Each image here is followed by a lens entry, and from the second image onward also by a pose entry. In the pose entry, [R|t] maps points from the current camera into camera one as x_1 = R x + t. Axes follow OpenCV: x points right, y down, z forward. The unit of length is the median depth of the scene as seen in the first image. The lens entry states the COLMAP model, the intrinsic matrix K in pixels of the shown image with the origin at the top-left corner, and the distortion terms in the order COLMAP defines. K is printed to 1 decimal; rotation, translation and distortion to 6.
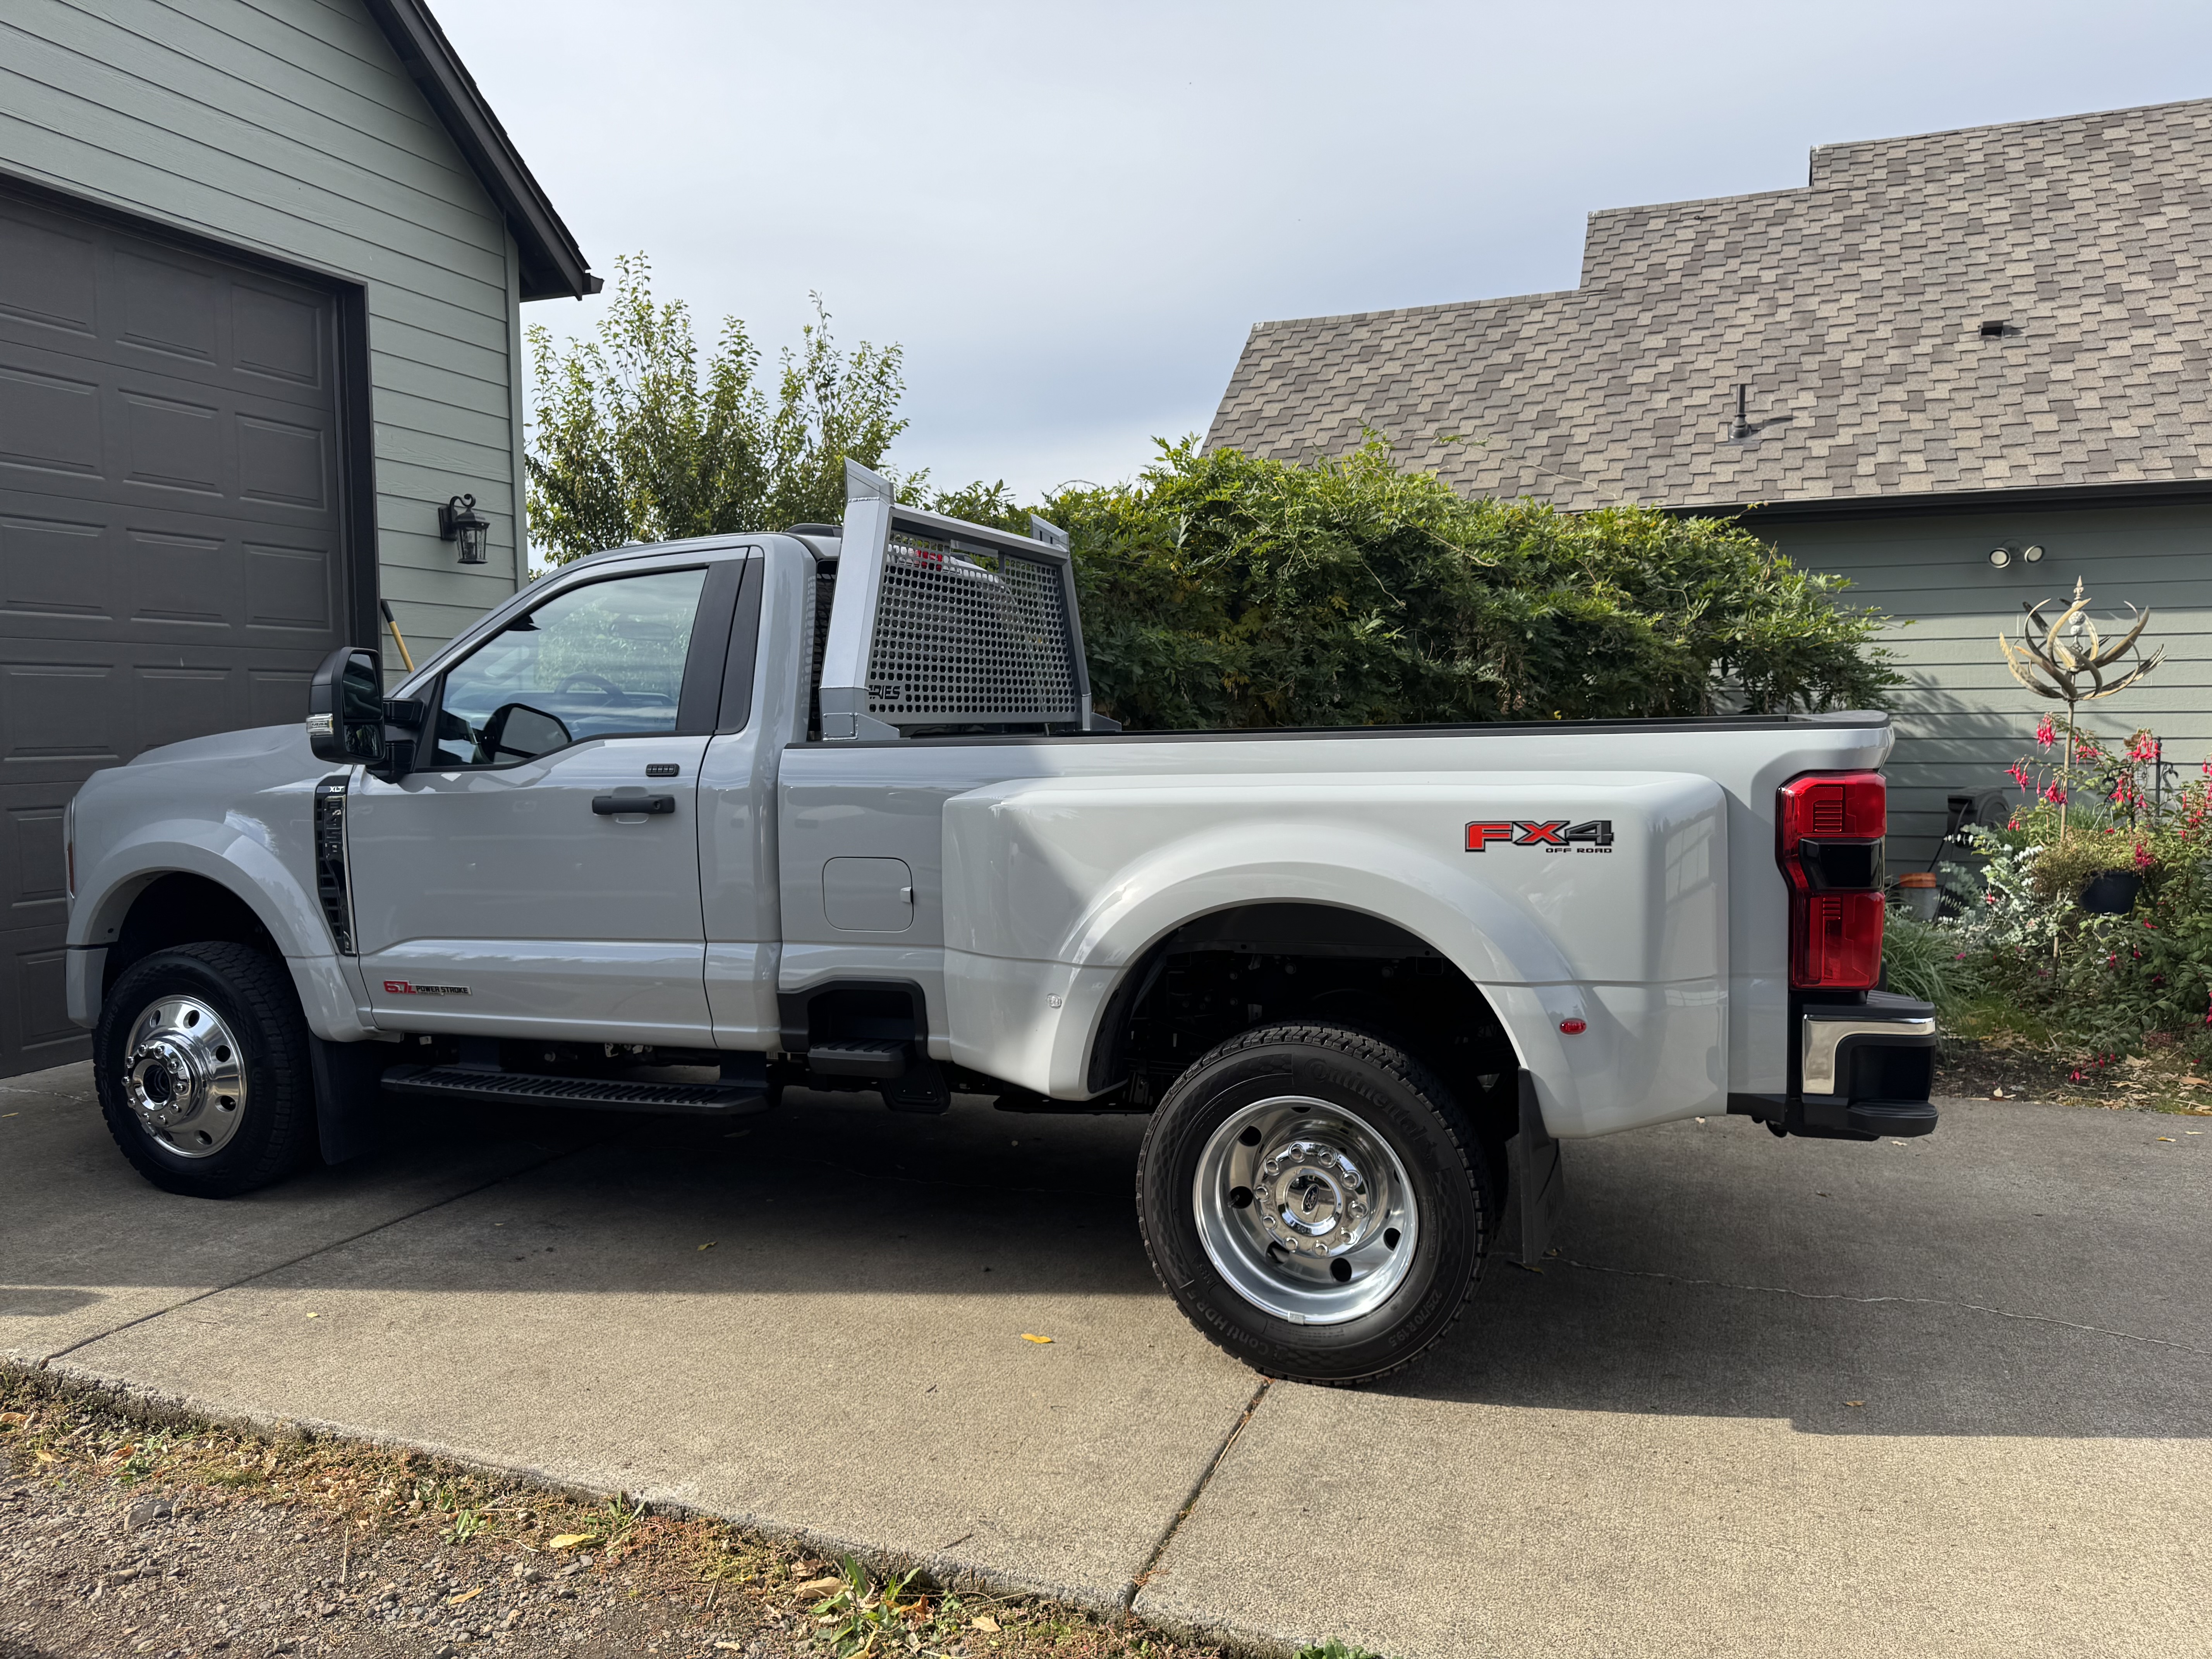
lens RADIAL K [[1561.9, 0, 1106.0], [0, 1561.9, 829.5], [0, 0, 1]] dist [0.001184, 0.001522]
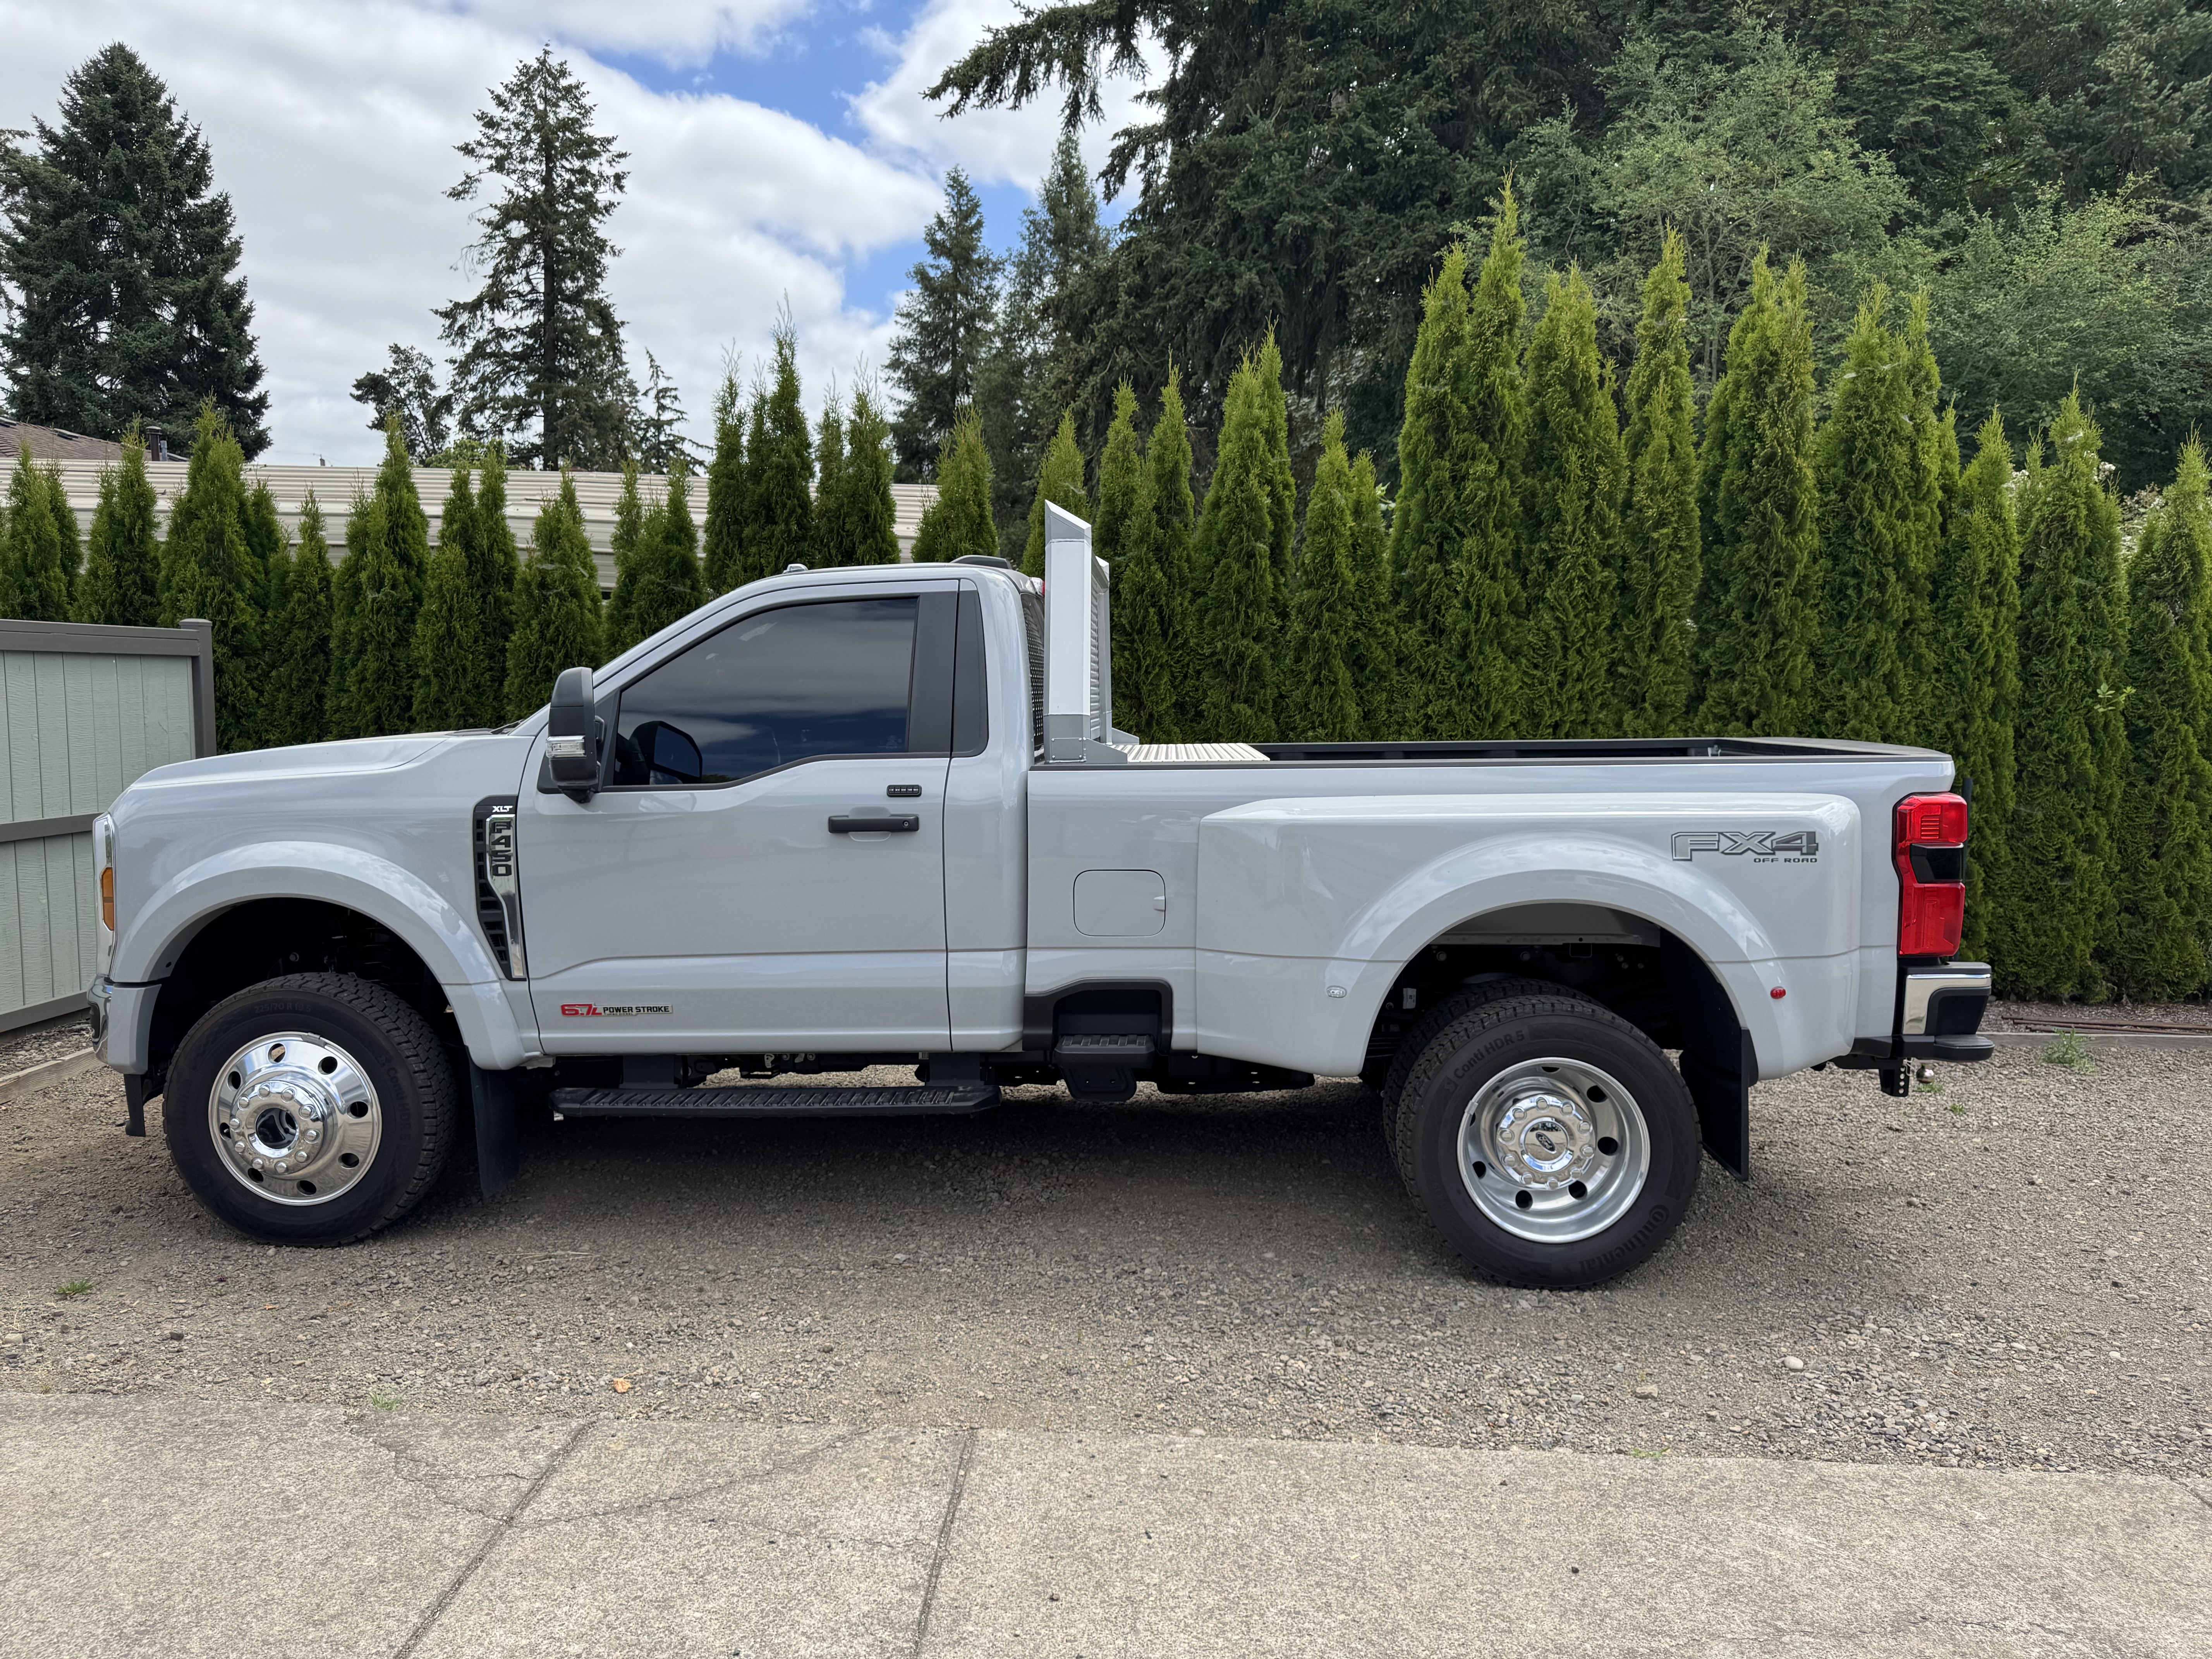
lens RADIAL K [[1561.9, 0, 1106.0], [0, 1561.9, 829.5], [0, 0, 1]] dist [0.001184, 0.001522]
pose [[0.947181, -0.011981, 0.320475, -0.497322], [0.009512, 0.999912, 0.009270, -0.020542], [-0.320557, -0.005732, 0.947212, -0.042973]]
